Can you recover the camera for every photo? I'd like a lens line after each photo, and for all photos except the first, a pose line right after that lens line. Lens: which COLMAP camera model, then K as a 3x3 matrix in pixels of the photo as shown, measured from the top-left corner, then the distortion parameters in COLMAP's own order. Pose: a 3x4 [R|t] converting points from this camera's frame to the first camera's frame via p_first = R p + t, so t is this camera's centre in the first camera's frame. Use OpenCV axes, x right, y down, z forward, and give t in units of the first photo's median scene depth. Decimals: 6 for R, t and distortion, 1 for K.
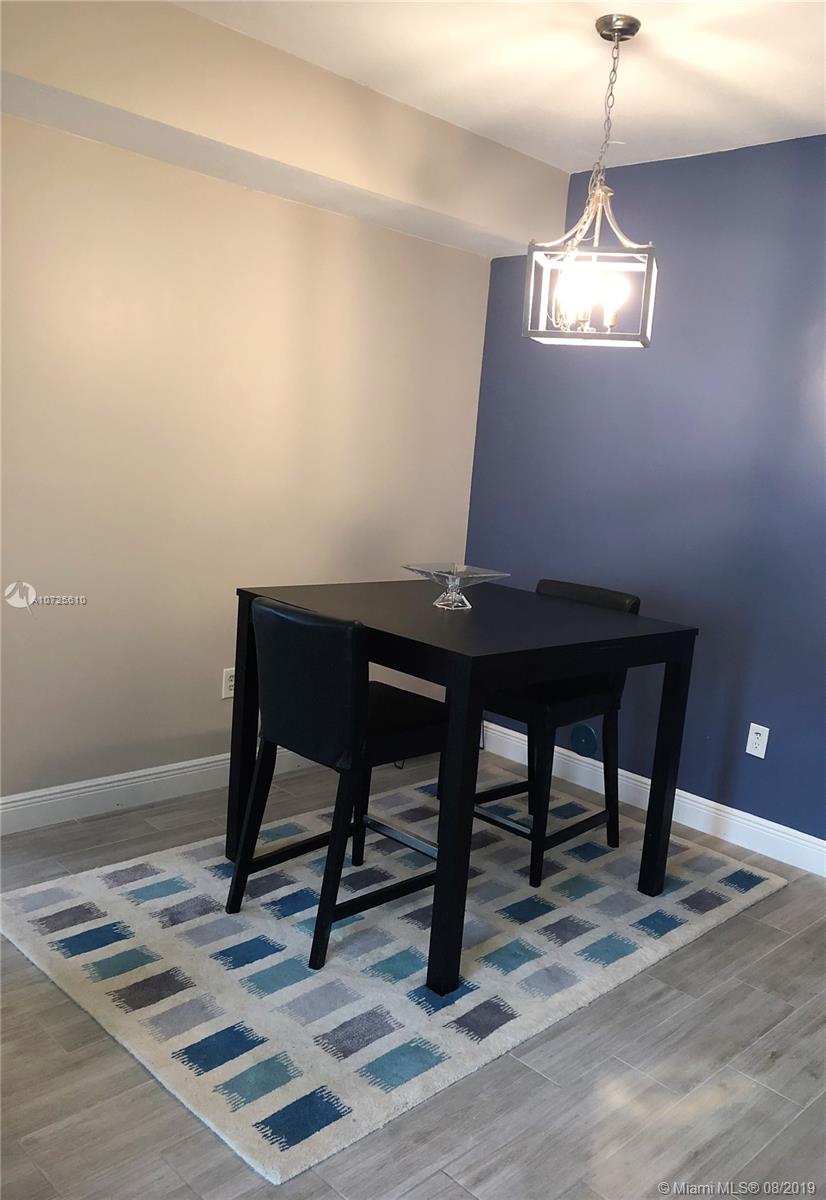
lens RADIAL K [[976.5, 0, 452.9], [0, 976.5, 600.6], [0, 0, 1]] dist [0.000185, 0.004134]
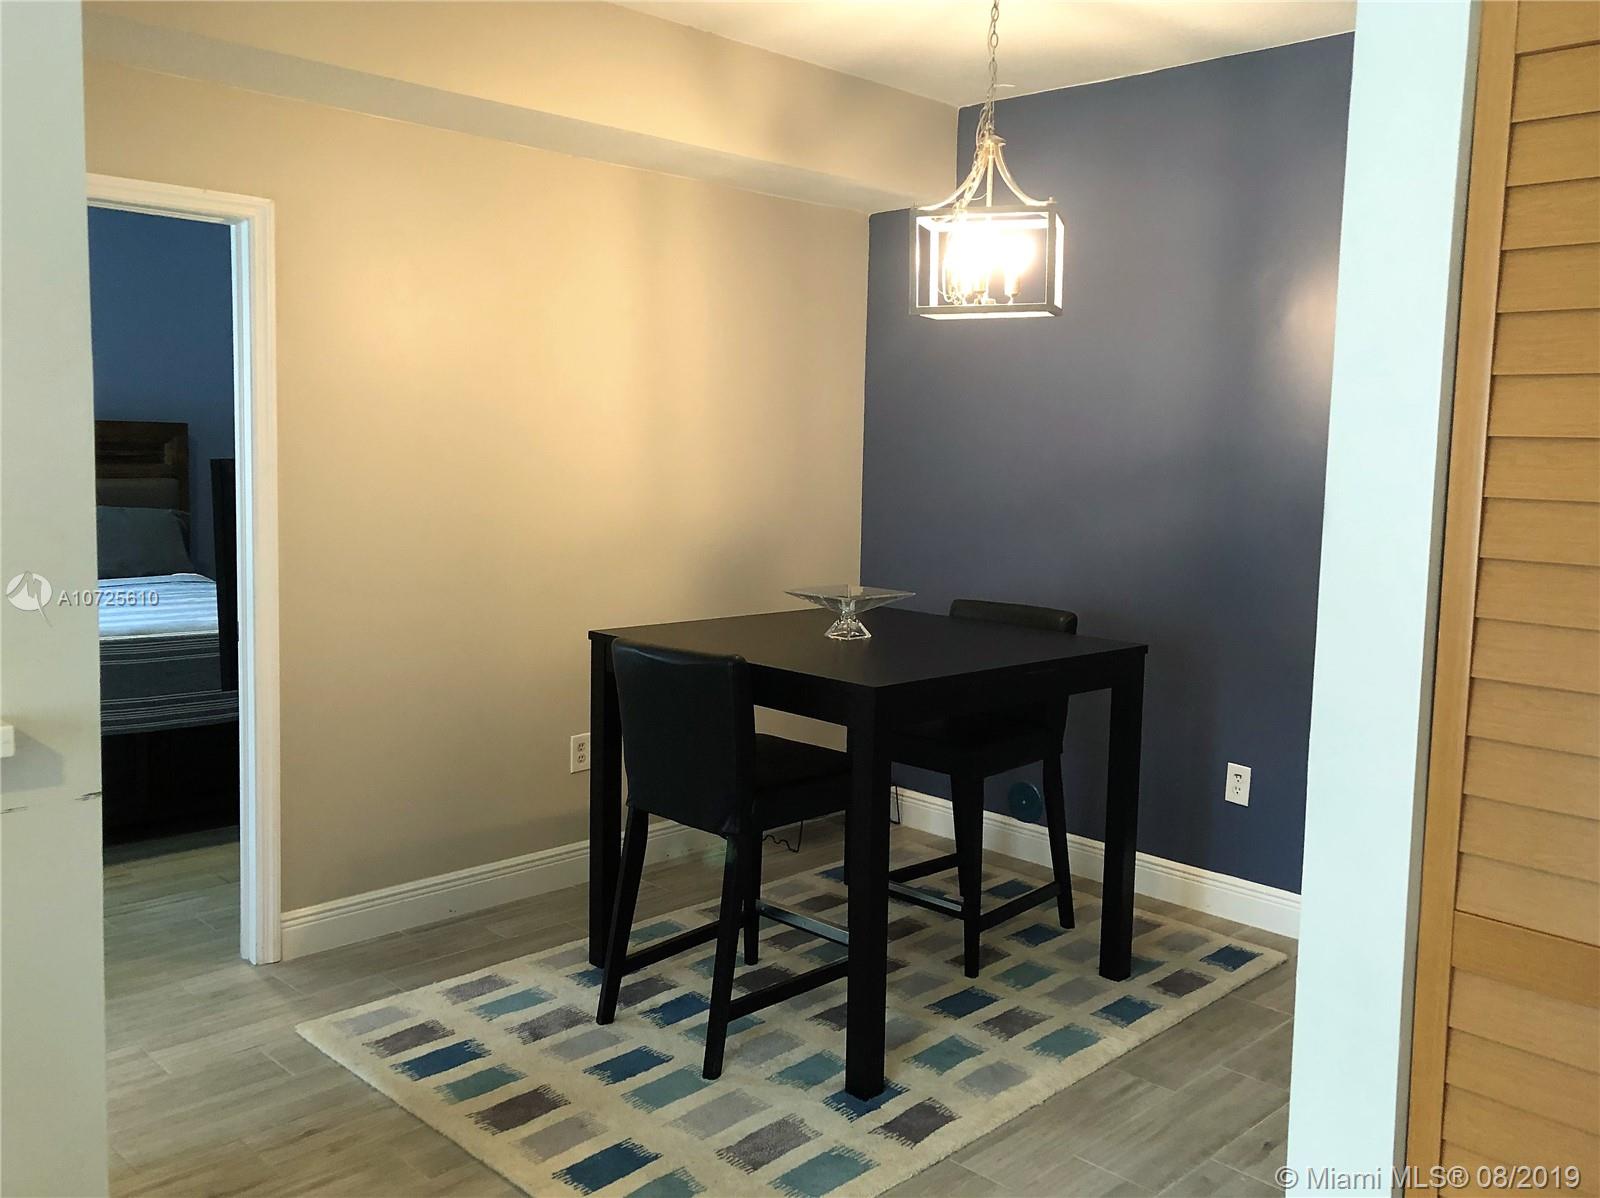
lens RADIAL K [[1347.4, 0, 805.2], [0, 1347.4, 583.4], [0, 0, 1]] dist [0.029963, -0.002604]
pose [[0.997702, -0.061664, -0.028085, -0.002214], [0.060015, 0.996614, -0.056203, 0.023613], [0.031456, 0.054388, 0.998024, -0.154467]]
